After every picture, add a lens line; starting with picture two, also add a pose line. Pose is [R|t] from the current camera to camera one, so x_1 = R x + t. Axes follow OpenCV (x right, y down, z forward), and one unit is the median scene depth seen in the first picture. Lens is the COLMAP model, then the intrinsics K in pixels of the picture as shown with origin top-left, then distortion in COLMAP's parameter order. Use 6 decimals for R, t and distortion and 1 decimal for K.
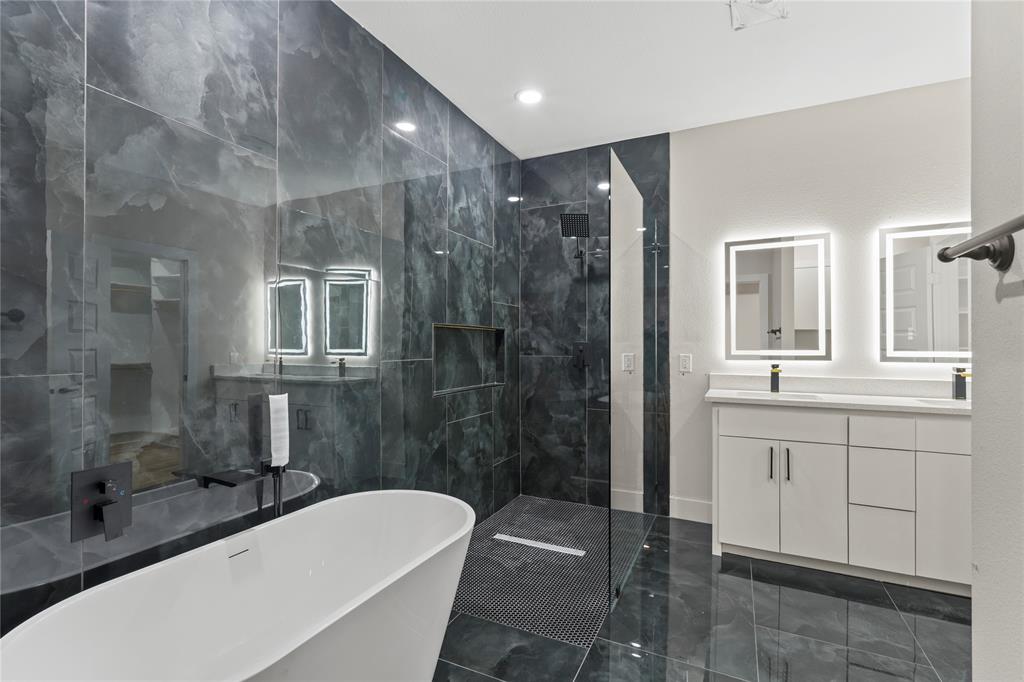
lens RADIAL K [[470.7, 0, 509.2], [0, 470.7, 341.4], [0, 0, 1]] dist [-0.004296, 0.002847]
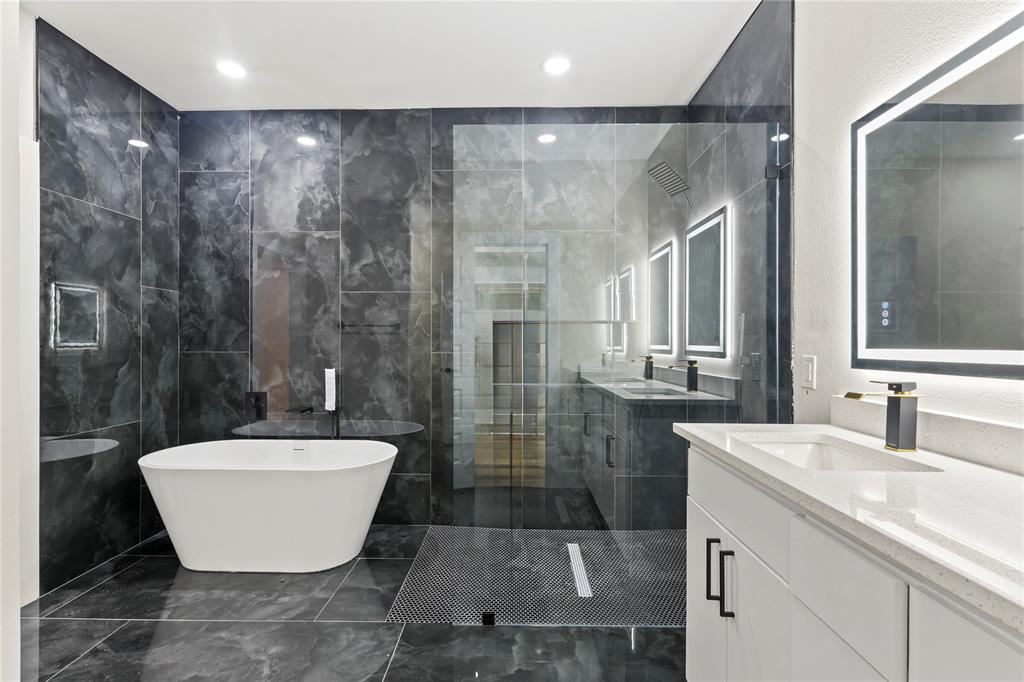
lens RADIAL K [[470.7, 0, 503.2], [0, 470.7, 341.7], [0, 0, 1]] dist [-0.004296, 0.002847]
pose [[0.419967, -0.002396, -0.907536, 0.842725], [0.007476, 0.999972, 0.000819, 0.010345], [0.907509, -0.007129, 0.419973, 0.535769]]
